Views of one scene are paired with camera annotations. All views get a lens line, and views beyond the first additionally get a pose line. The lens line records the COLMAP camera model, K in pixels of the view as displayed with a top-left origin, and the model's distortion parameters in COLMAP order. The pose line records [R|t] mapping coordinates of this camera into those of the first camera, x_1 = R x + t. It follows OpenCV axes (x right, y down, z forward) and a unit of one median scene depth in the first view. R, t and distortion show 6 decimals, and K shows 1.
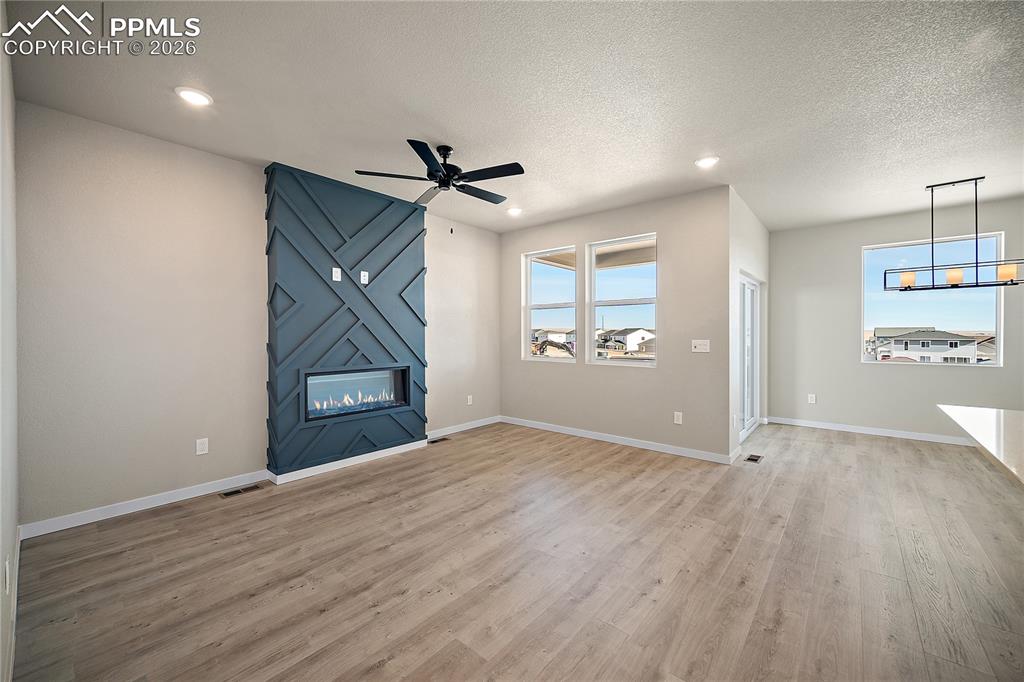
lens RADIAL K [[403.2, 0, 513.1], [0, 403.2, 338.4], [0, 0, 1]] dist [0.004319, 0.000380]
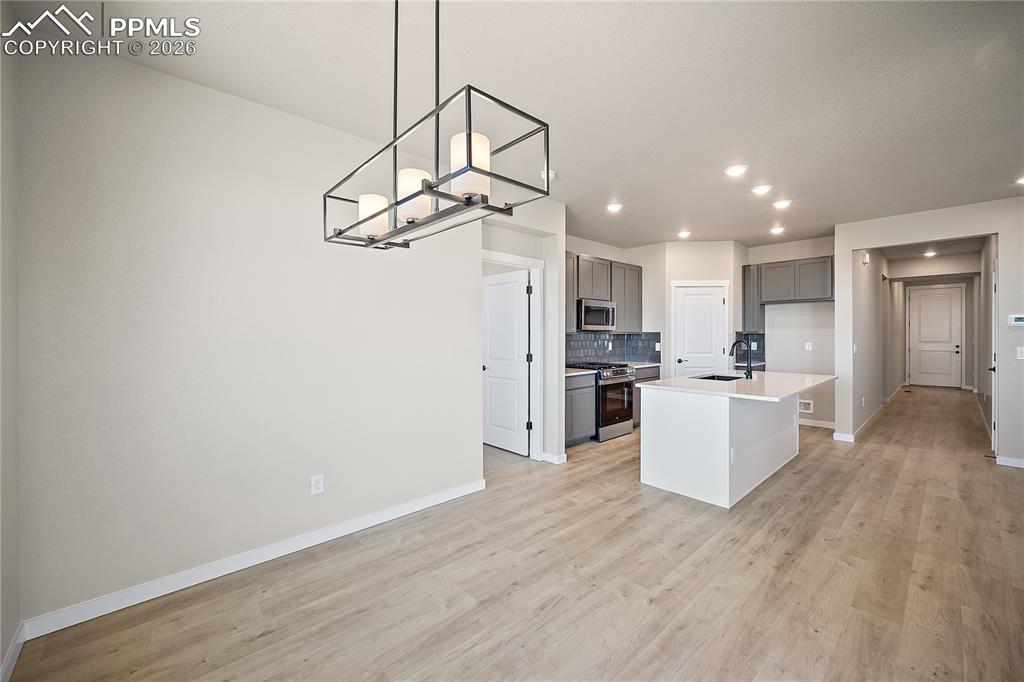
lens RADIAL K [[403.2, 0, 509.8], [0, 403.2, 335.8], [0, 0, 1]] dist [0.004319, 0.000380]
pose [[-0.991017, 0.001327, 0.133730, 0.963417], [0.003052, 0.999915, 0.012695, -0.037785], [-0.133702, 0.012989, -0.990936, 1.346785]]
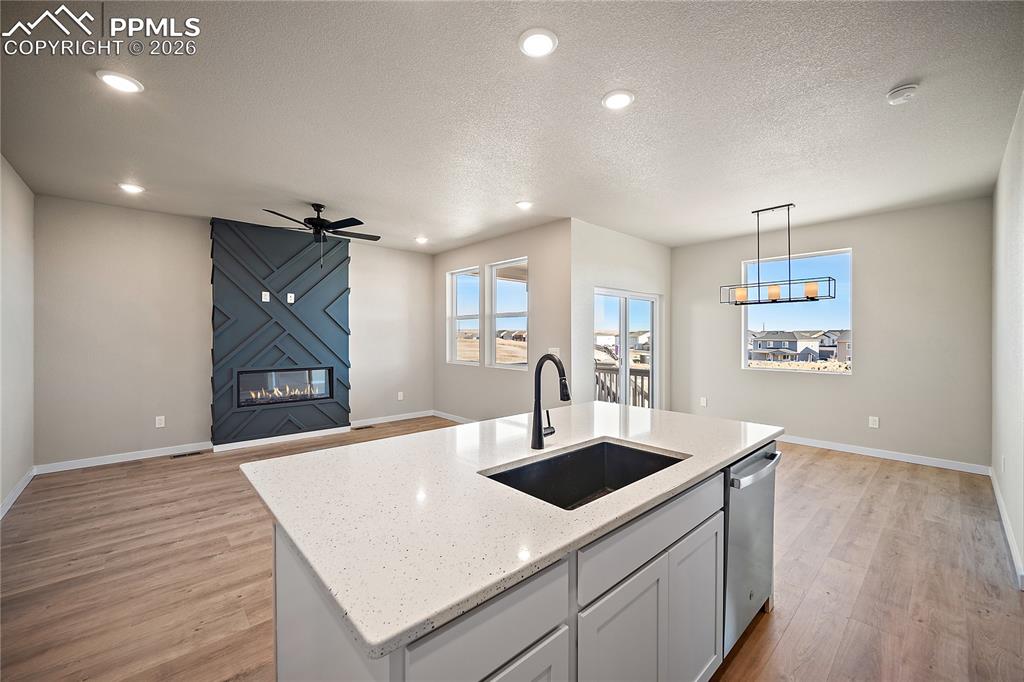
lens RADIAL K [[403.2, 0, 509.9], [0, 403.2, 339.2], [0, 0, 1]] dist [0.004319, 0.000380]
pose [[0.991132, 0.003649, -0.132828, 0.519037], [-0.004105, 0.999987, -0.003158, -0.018384], [0.132815, 0.003675, 0.991134, -0.198143]]
